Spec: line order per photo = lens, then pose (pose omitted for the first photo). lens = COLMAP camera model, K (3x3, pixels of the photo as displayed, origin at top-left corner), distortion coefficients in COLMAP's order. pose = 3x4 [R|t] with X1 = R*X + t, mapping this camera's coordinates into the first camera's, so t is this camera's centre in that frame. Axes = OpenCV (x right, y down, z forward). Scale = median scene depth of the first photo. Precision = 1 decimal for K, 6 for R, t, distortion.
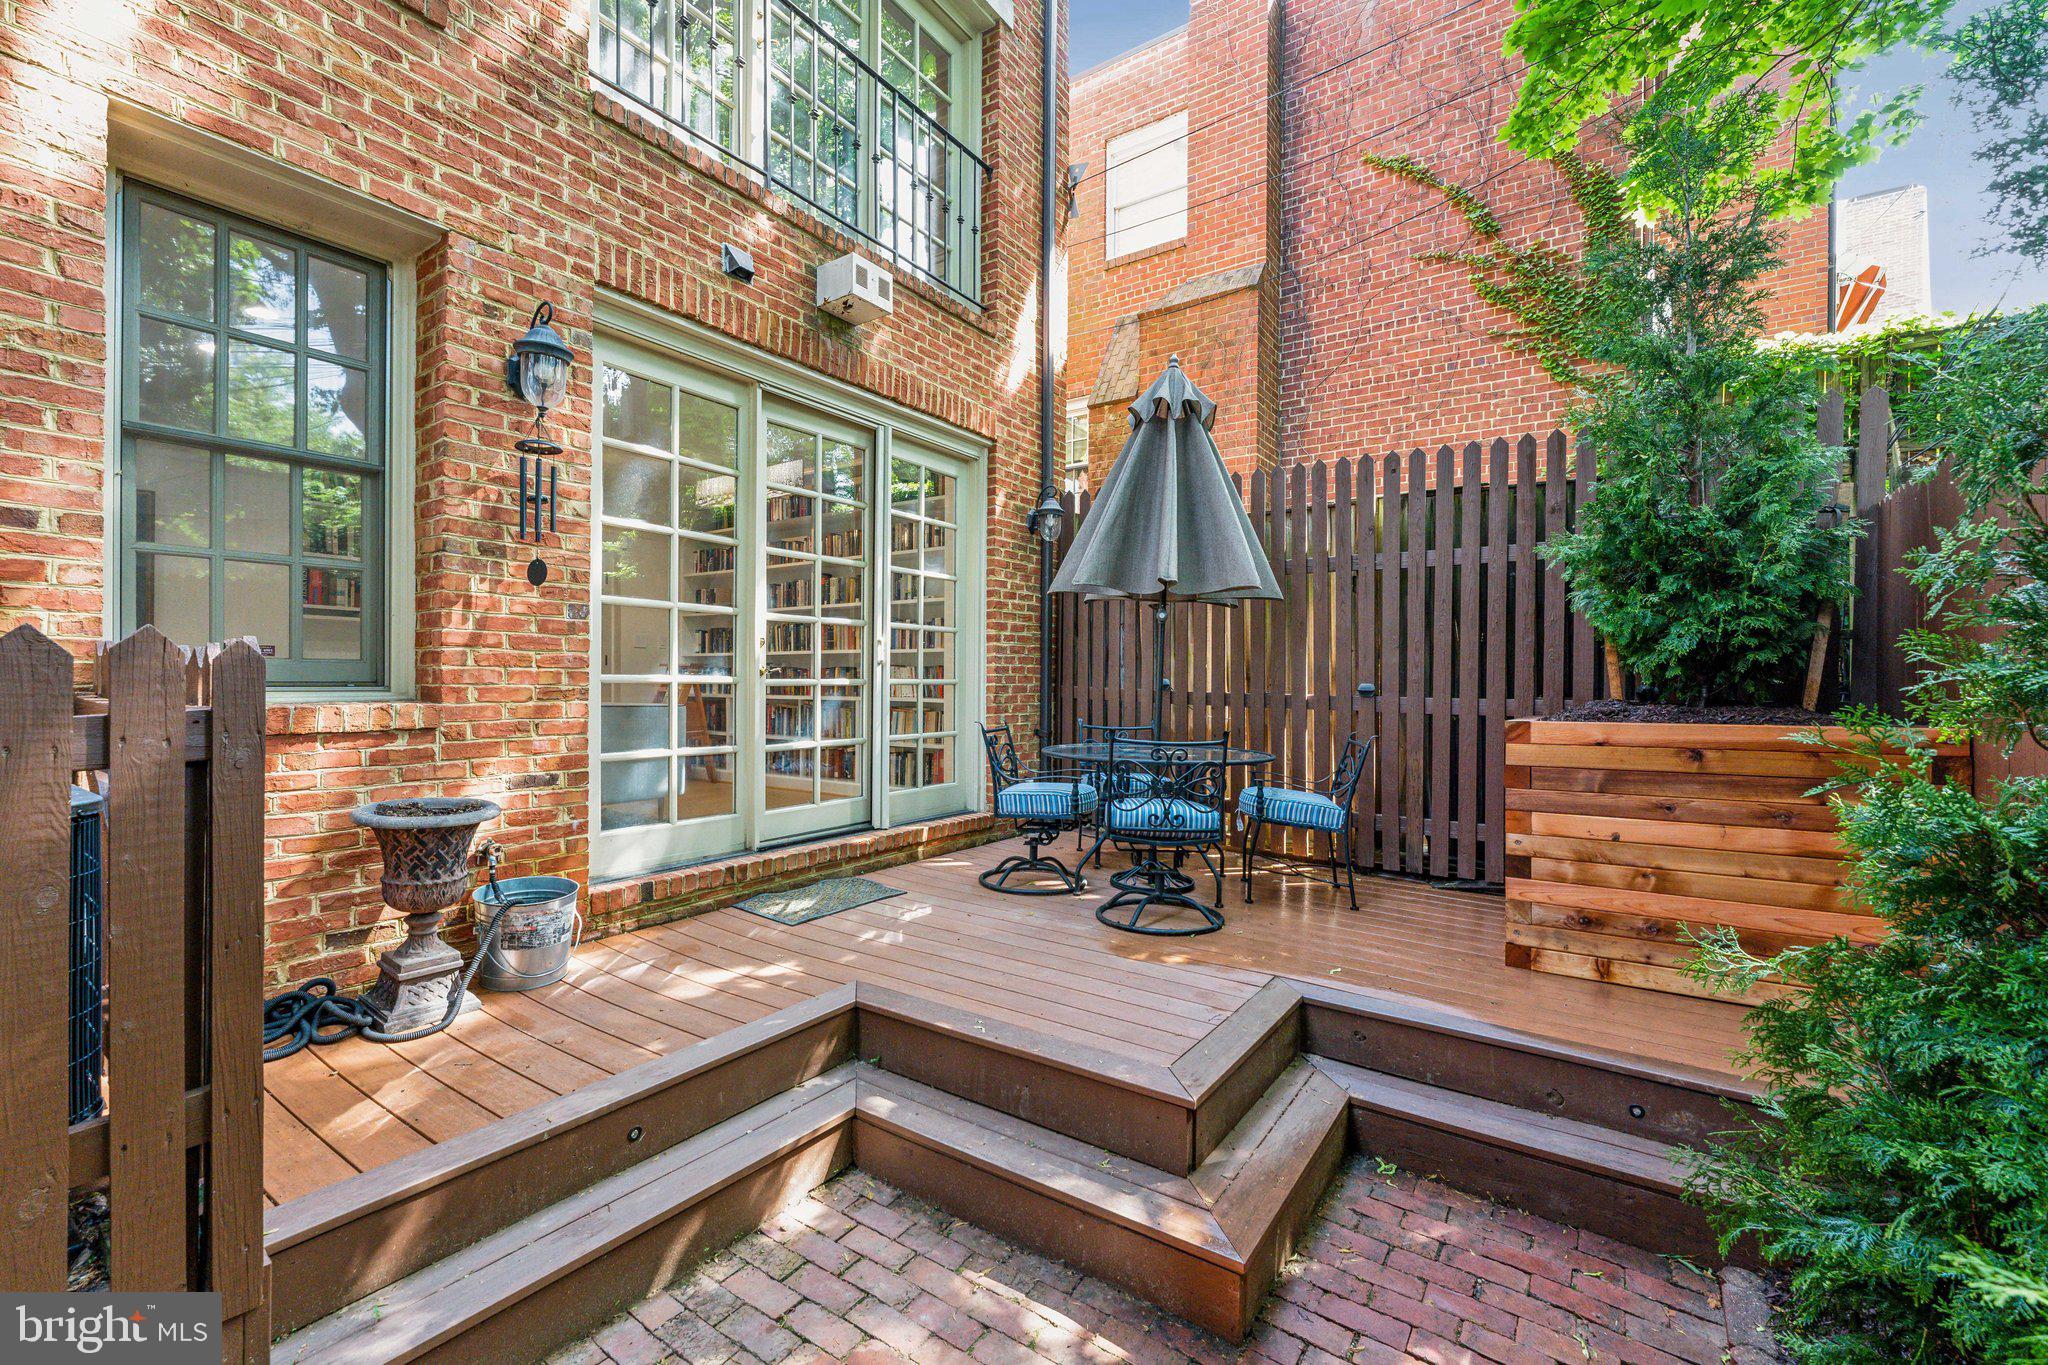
lens RADIAL K [[836.2, 0, 1022.0], [0, 836.2, 682.1], [0, 0, 1]] dist [-0.001853, -0.001055]
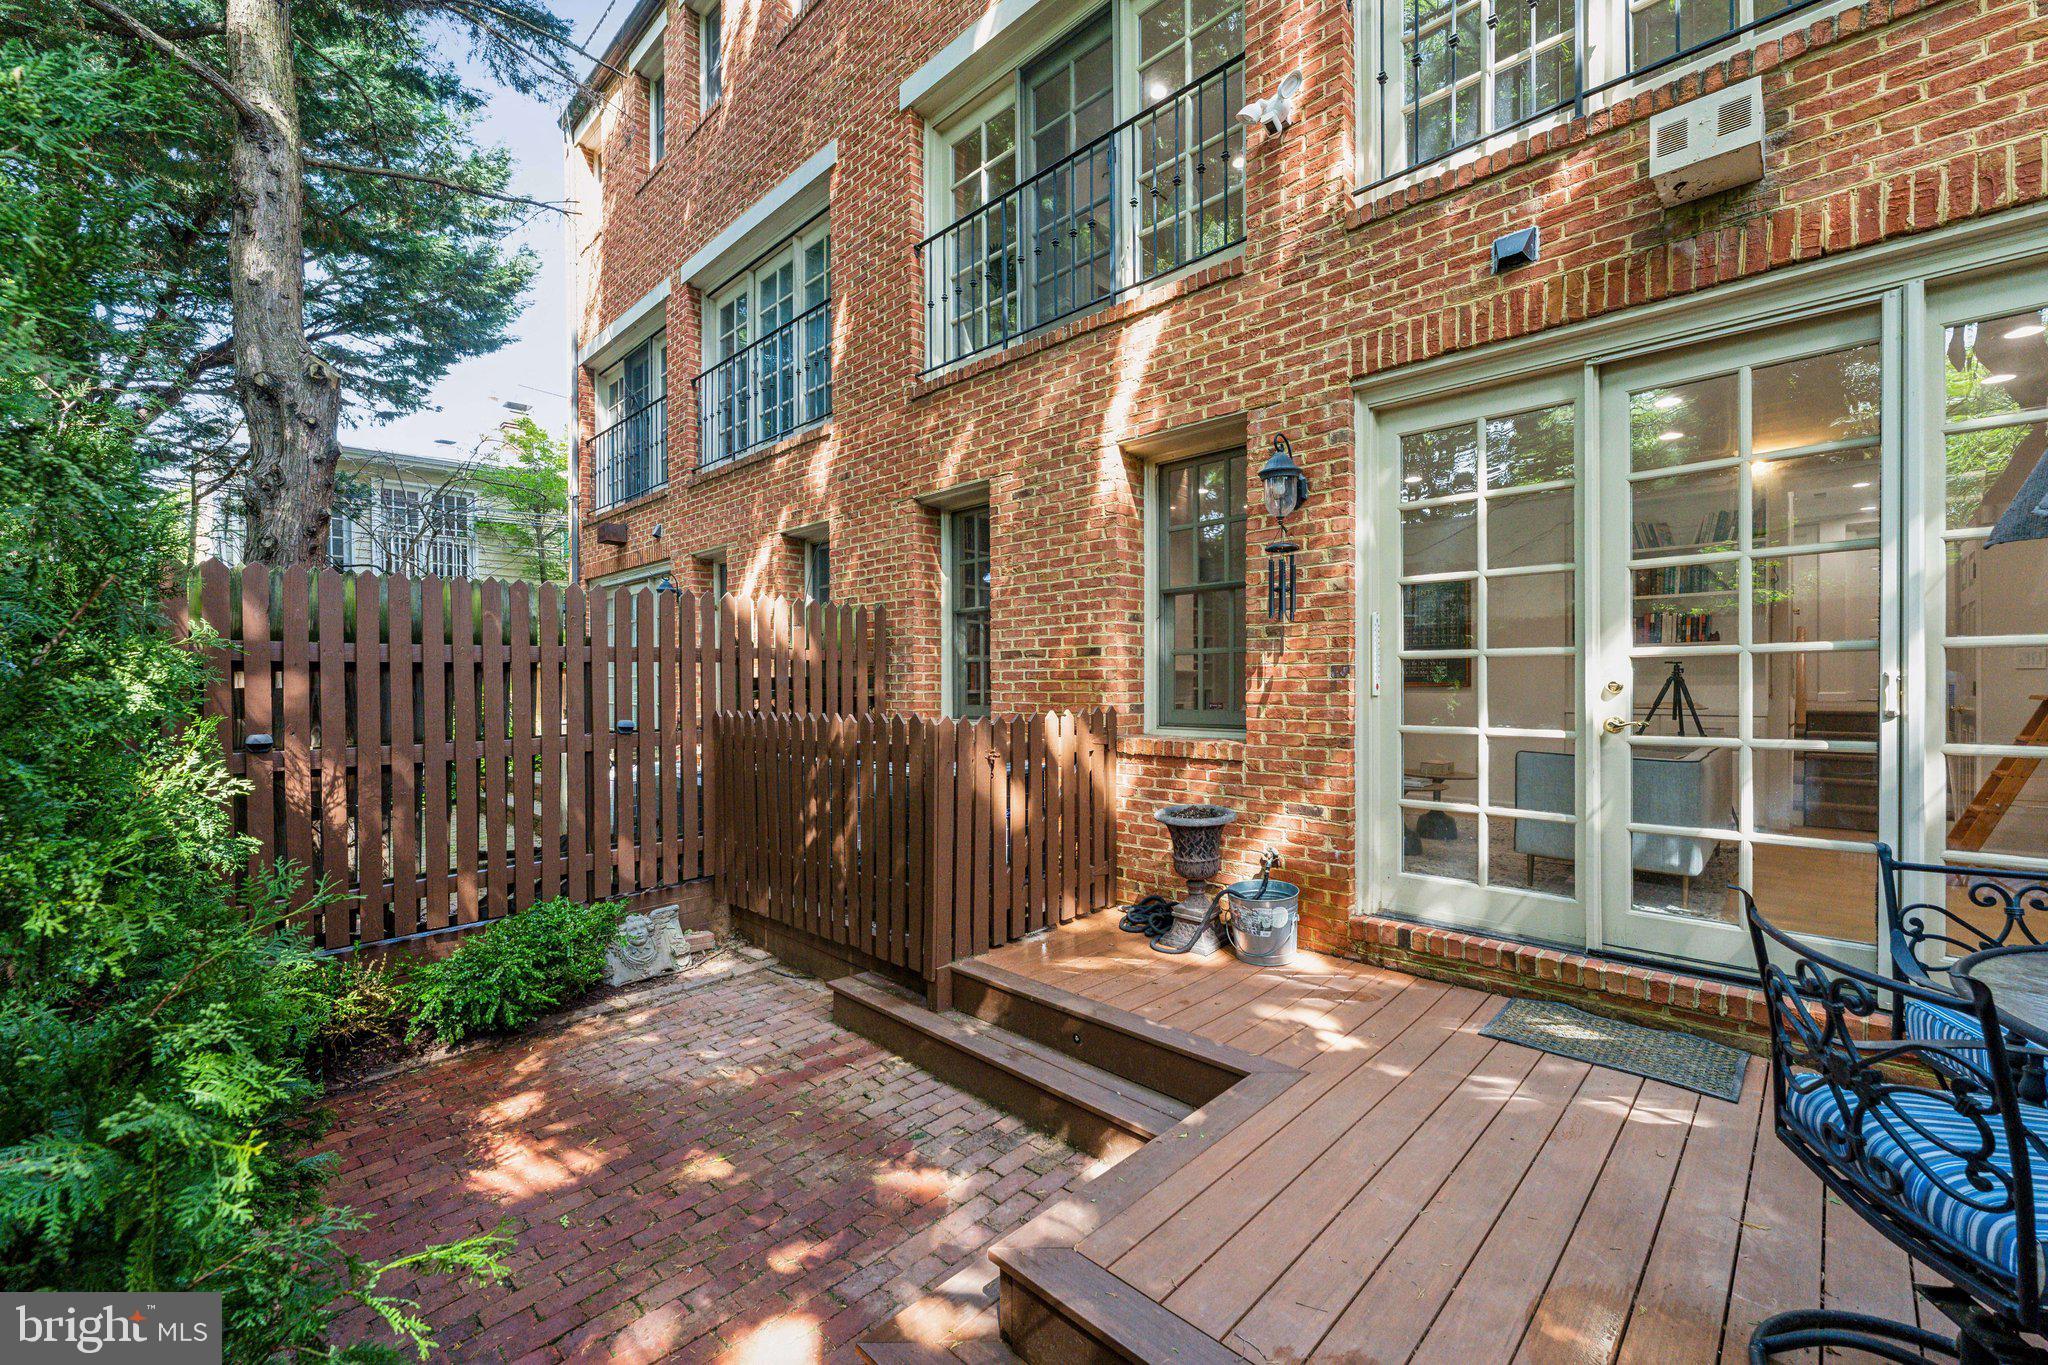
lens RADIAL K [[836.2, 0, 1018.2], [0, 836.2, 689.3], [0, 0, 1]] dist [-0.001853, -0.001055]
pose [[-0.163569, -0.001979, -0.986530, 0.704333], [0.001197, 0.999997, -0.002205, -0.059125], [0.986531, -0.001541, -0.163566, 0.765106]]
